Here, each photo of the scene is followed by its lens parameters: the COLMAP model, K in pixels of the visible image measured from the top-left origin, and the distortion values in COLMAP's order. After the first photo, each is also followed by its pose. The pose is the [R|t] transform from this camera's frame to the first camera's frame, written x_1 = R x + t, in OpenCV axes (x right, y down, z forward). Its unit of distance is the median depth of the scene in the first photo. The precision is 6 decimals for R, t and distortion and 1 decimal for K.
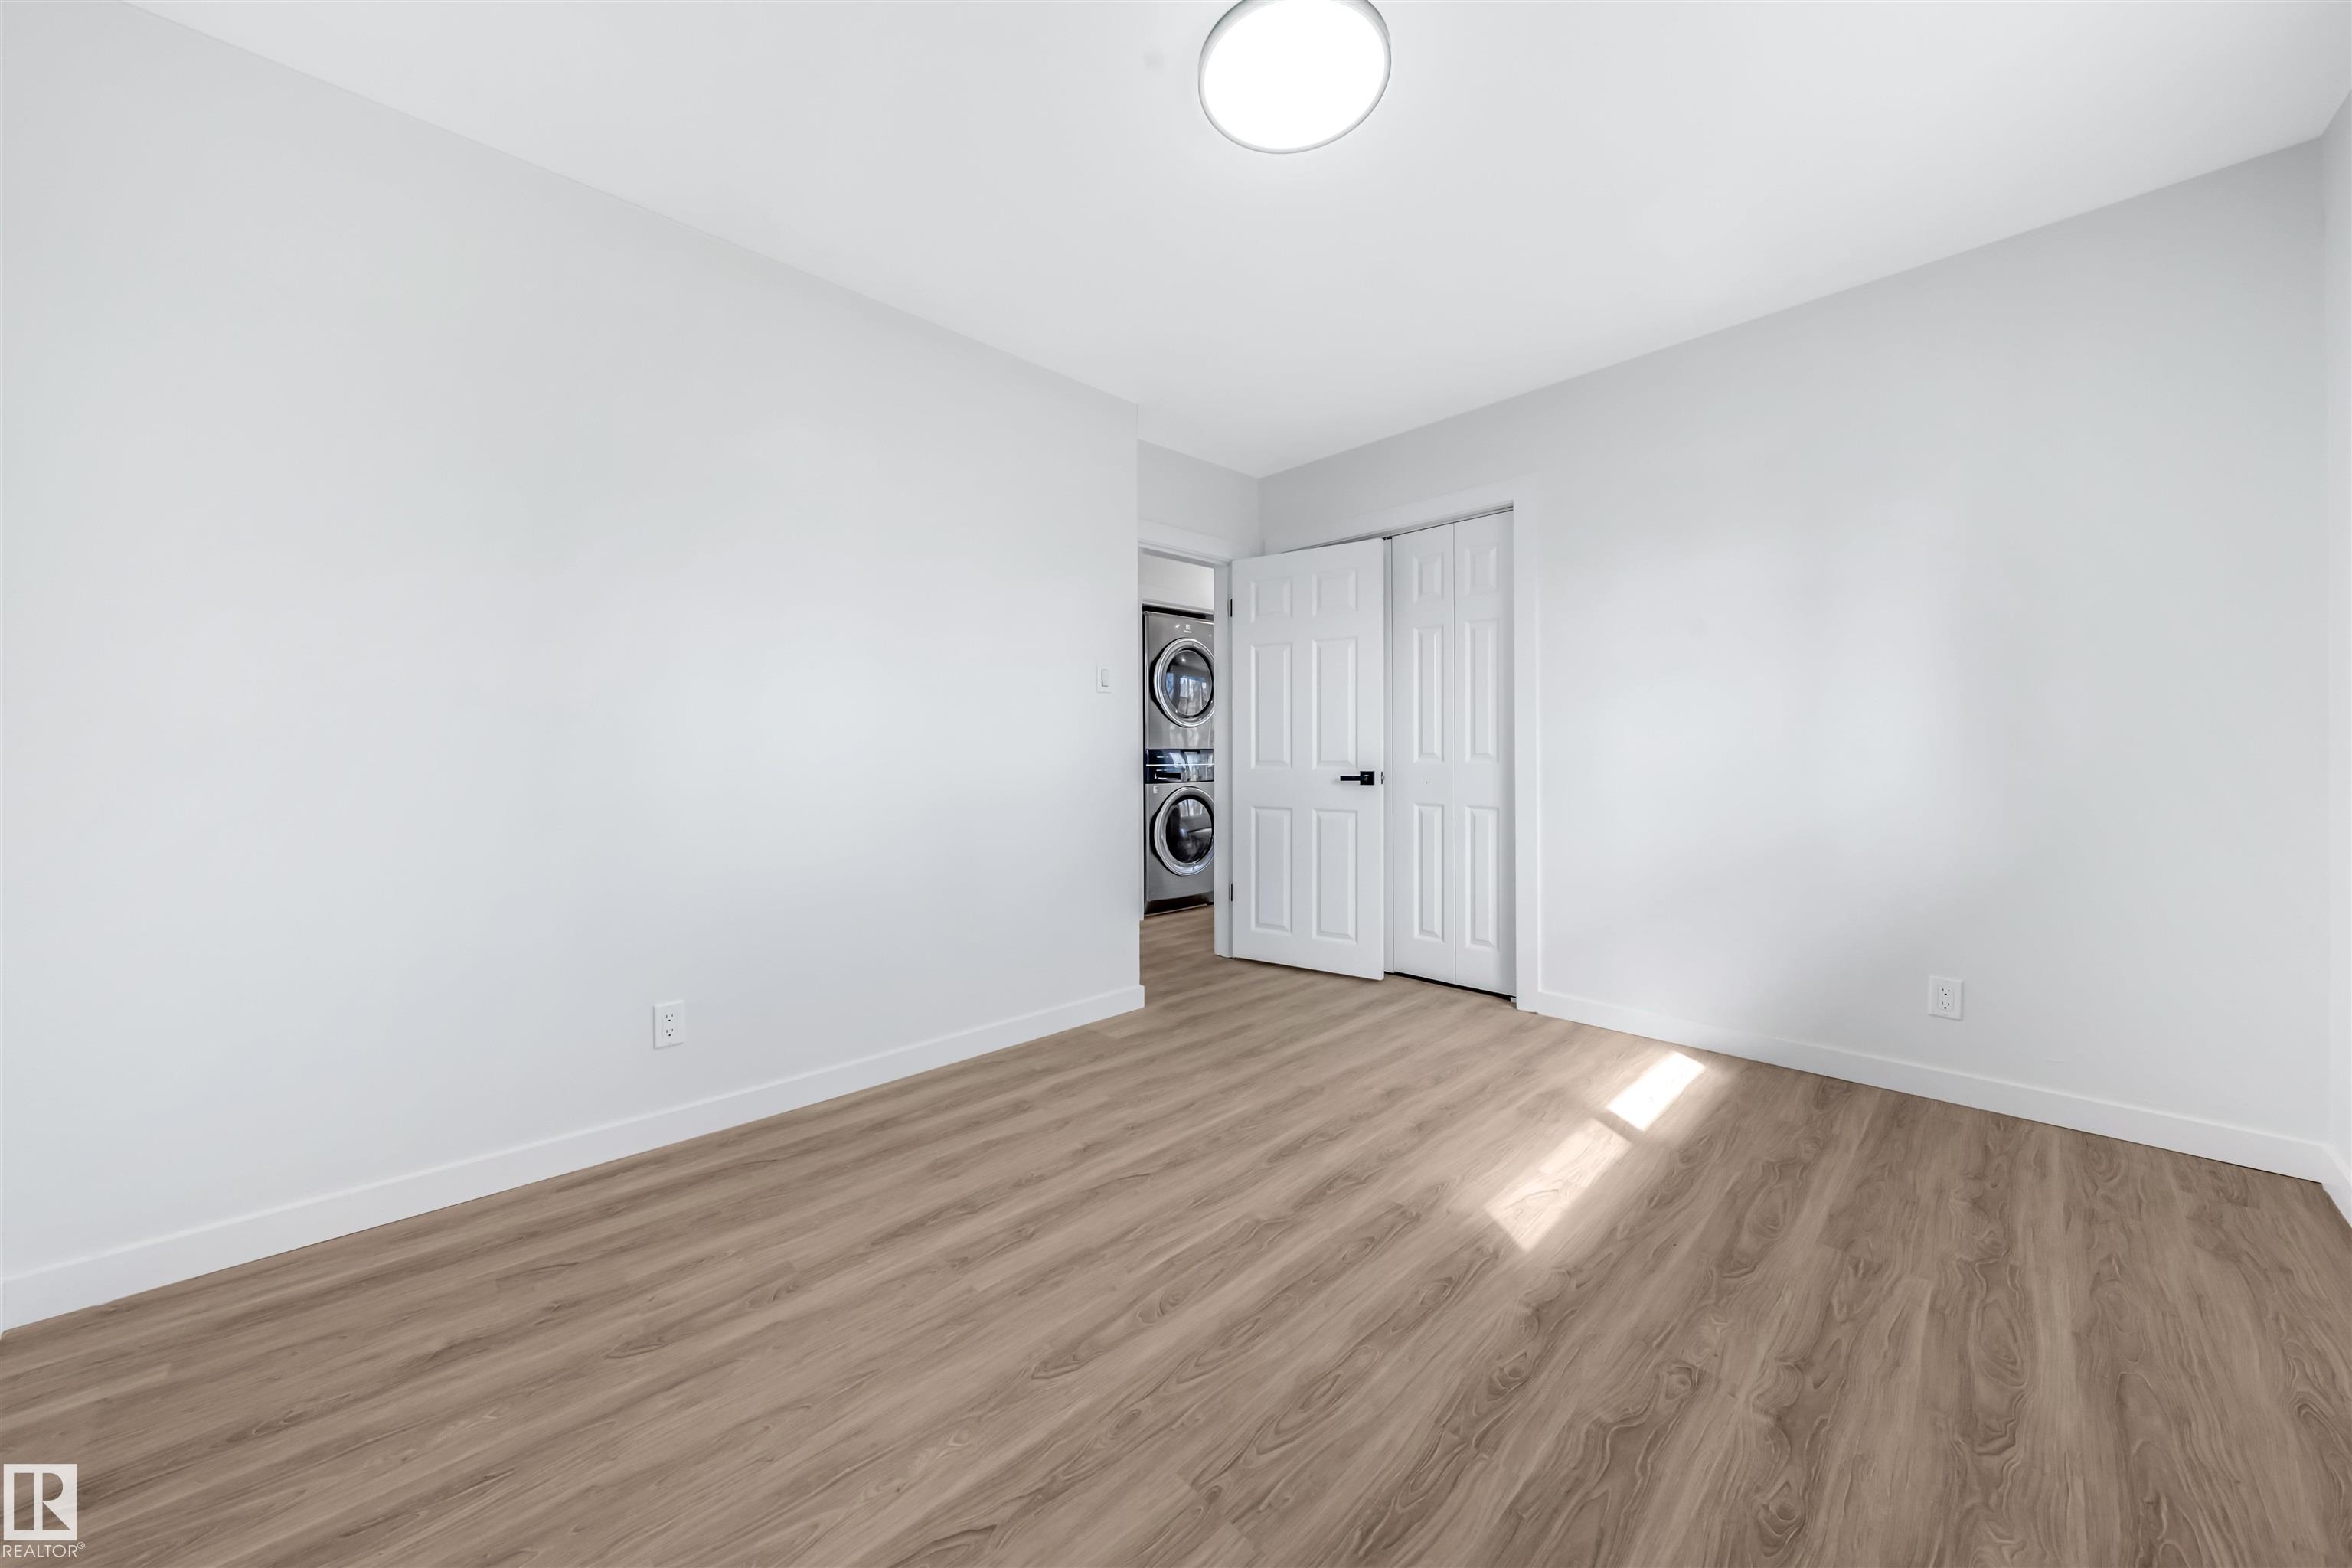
lens RADIAL K [[821.2, 0, 1170.8], [0, 821.2, 775.1], [0, 0, 1]] dist [-0.001356, 0.000072]
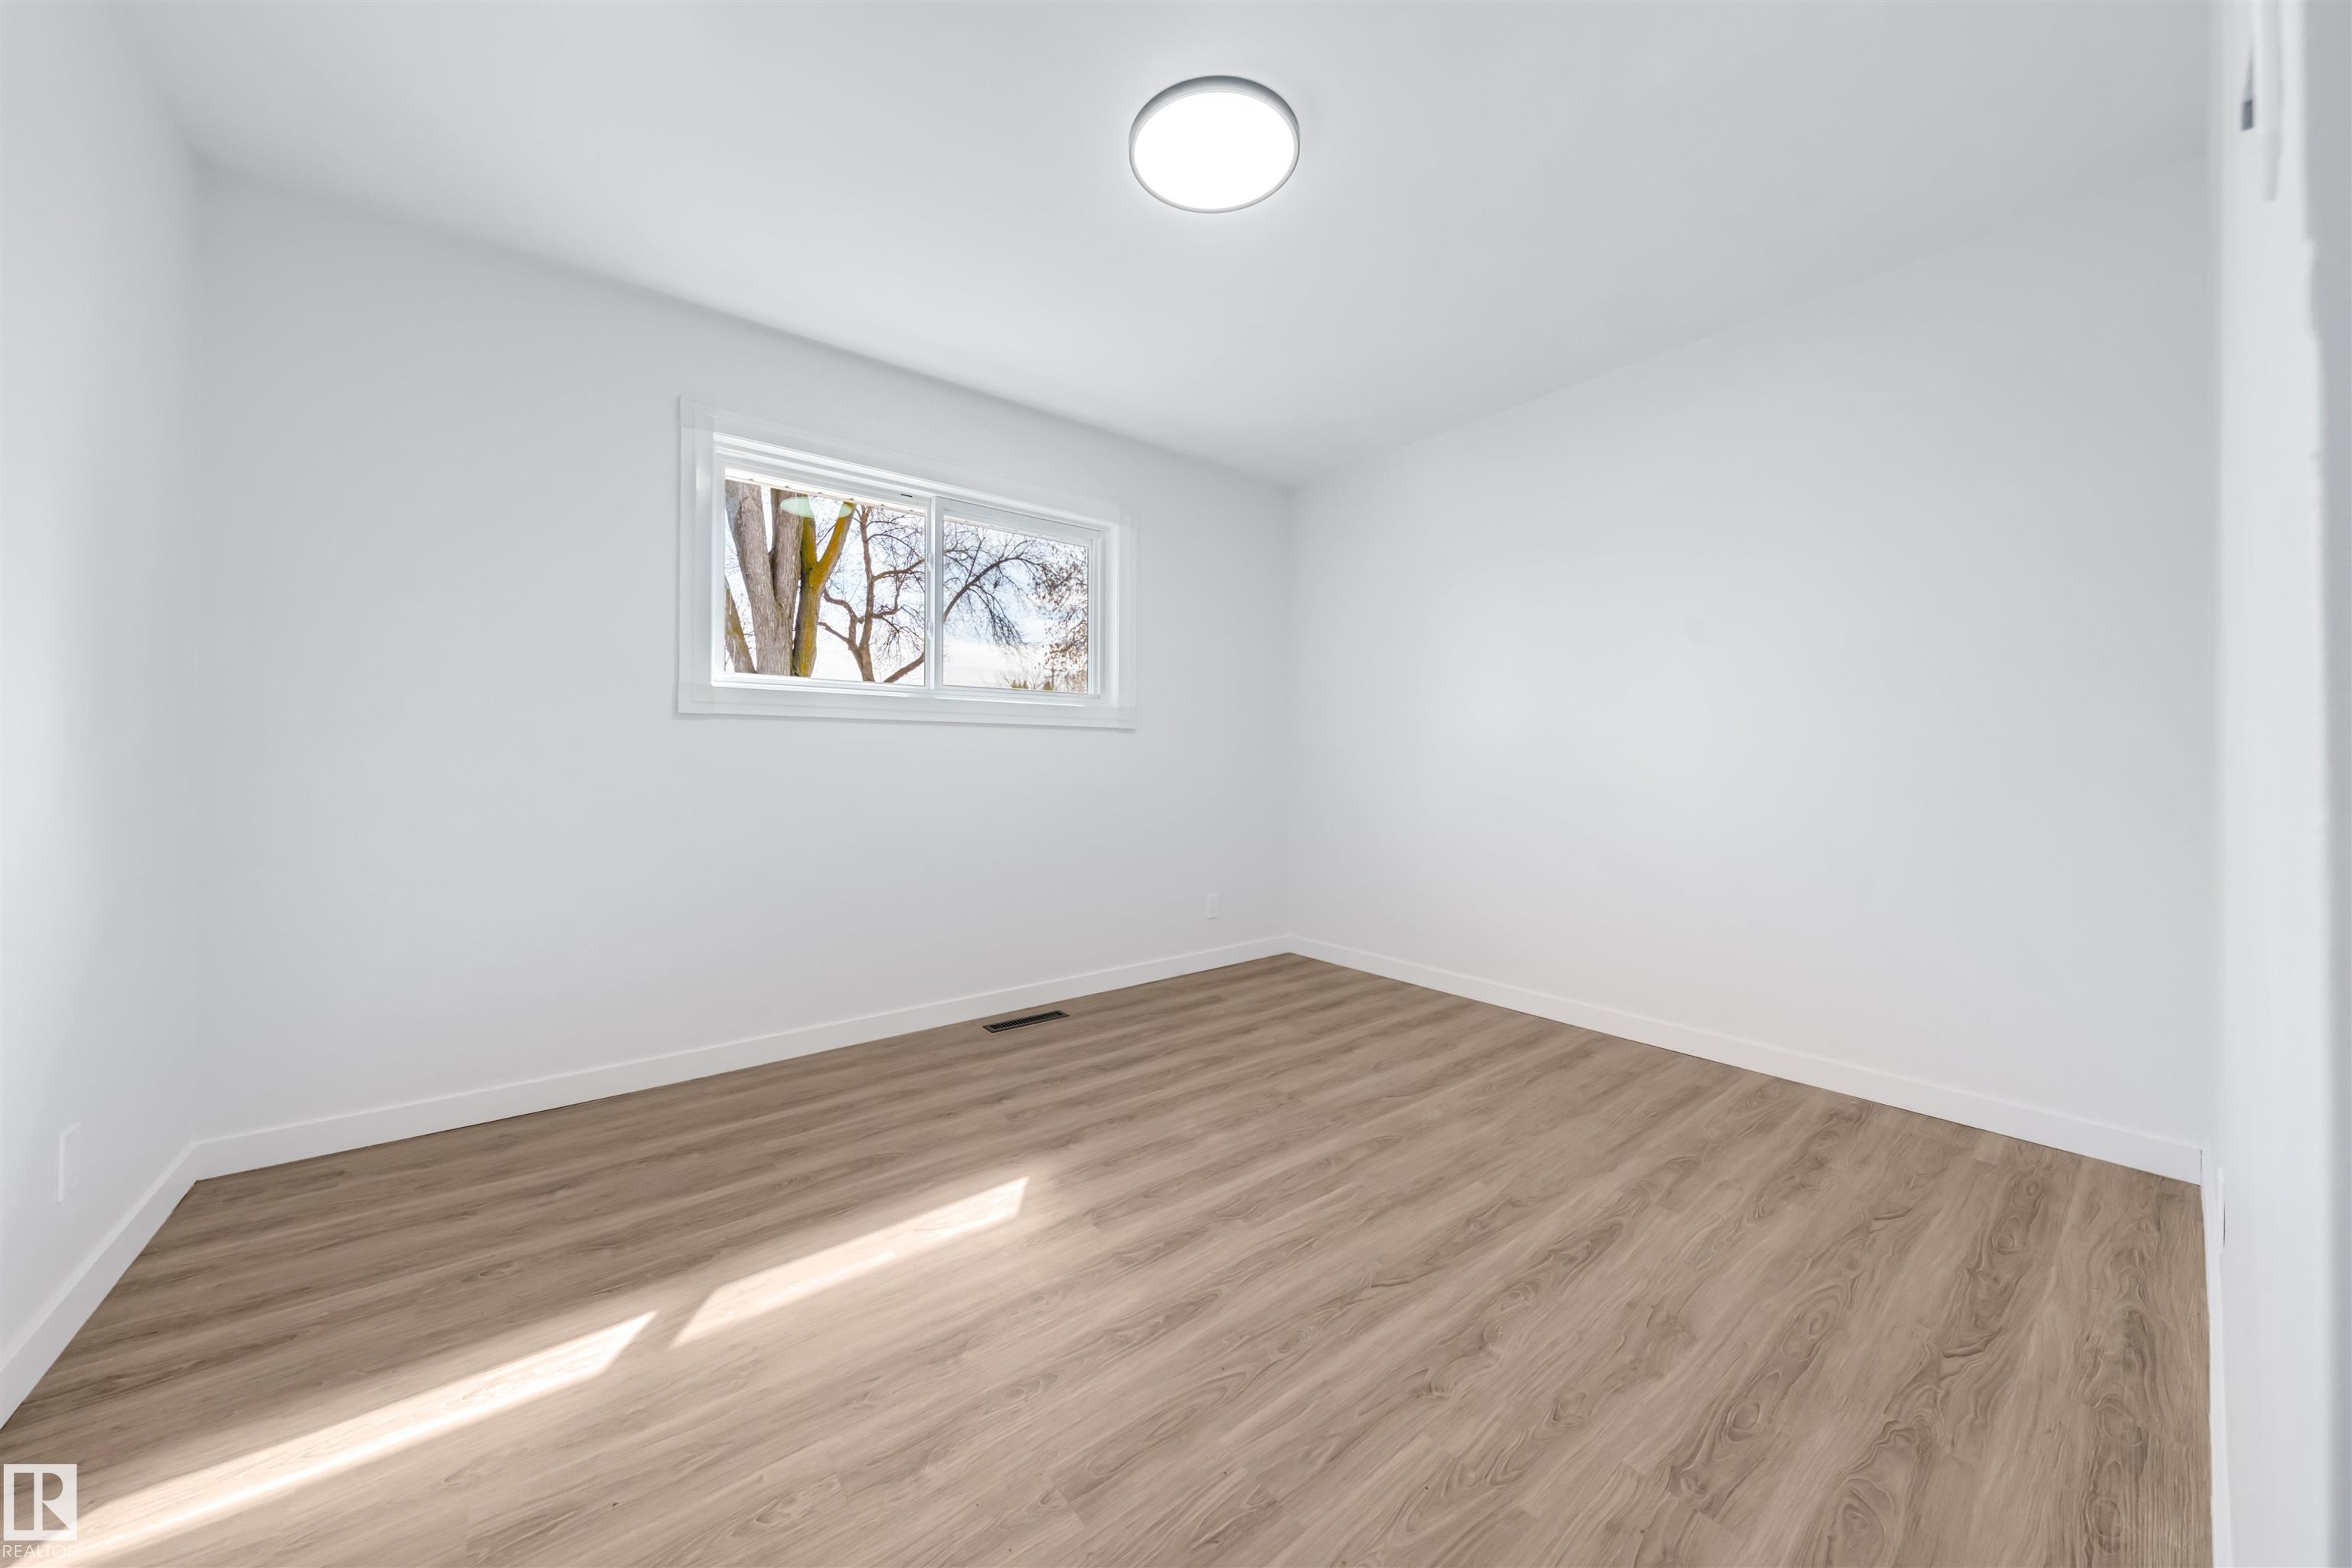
lens RADIAL K [[821.2, 0, 1170.8], [0, 821.2, 775.1], [0, 0, 1]] dist [-0.001356, 0.000072]
pose [[-0.995597, 0.001617, 0.093719, 0.104535], [0.005112, 0.999300, 0.037072, -0.042541], [-0.093593, 0.037388, -0.994908, 2.022547]]
